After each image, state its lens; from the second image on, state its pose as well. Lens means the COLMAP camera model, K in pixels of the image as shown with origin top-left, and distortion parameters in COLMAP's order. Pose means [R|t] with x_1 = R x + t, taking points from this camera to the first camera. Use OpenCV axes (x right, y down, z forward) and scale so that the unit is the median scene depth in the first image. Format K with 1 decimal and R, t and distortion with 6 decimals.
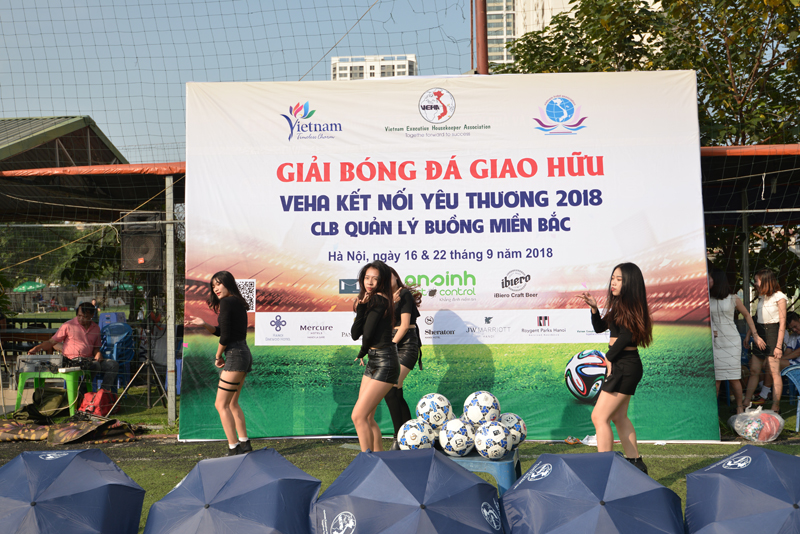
lens RADIAL K [[829.3, 0, 402.2], [0, 829.3, 290.5], [0, 0, 1]] dist [0.008977, -0.009108]
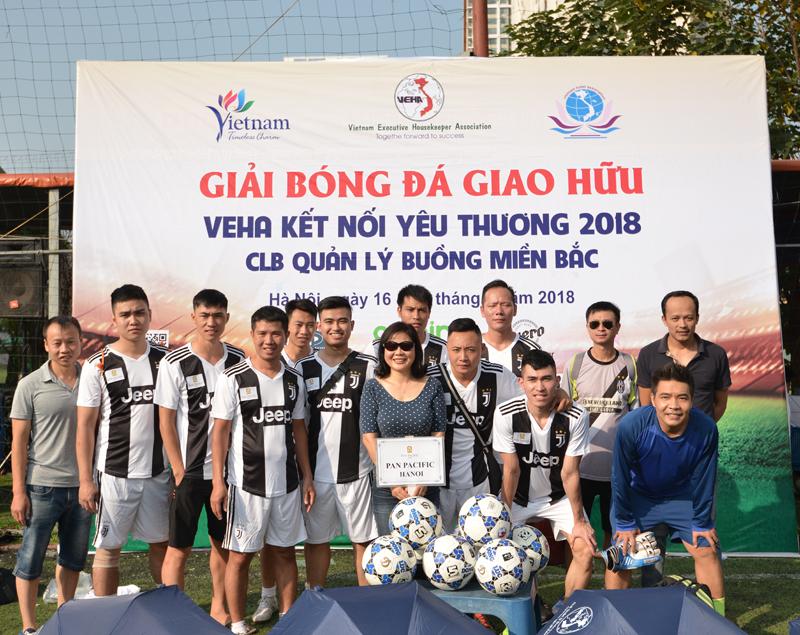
lens RADIAL K [[1024.5, 0, 412.1], [0, 1024.5, 330.2], [0, 0, 1]] dist [-0.029335, 0.089178]
pose [[0.999141, 0.006775, 0.040876, -0.000136], [-0.006101, 0.999844, -0.016585, -0.000007], [-0.040982, 0.016321, 0.999027, 0.094431]]
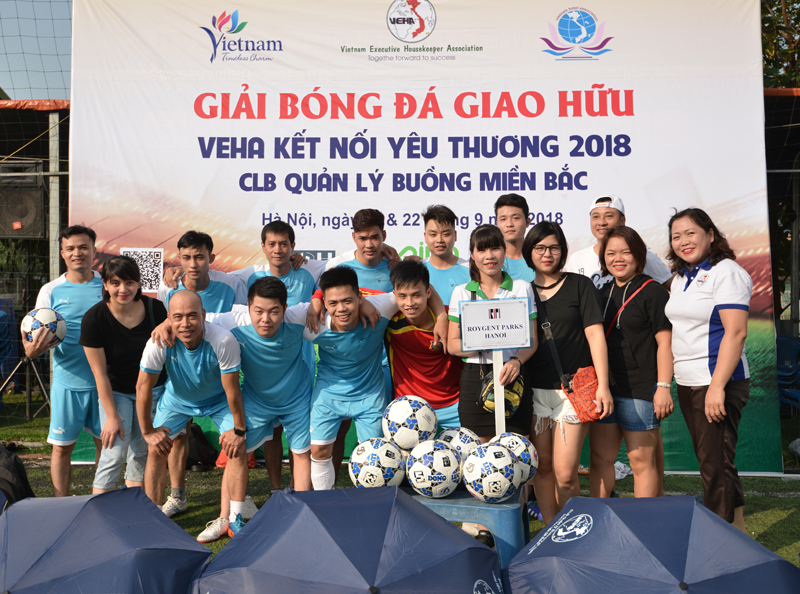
lens RADIAL K [[915.1, 0, 382.0], [0, 915.1, 327.6], [0, 0, 1]] dist [0.021434, -0.035208]
pose [[0.999734, 0.015417, 0.017137, 0.006005], [-0.015998, 0.999284, 0.034293, 0.025944], [-0.016596, -0.034558, 0.999265, 0.173498]]
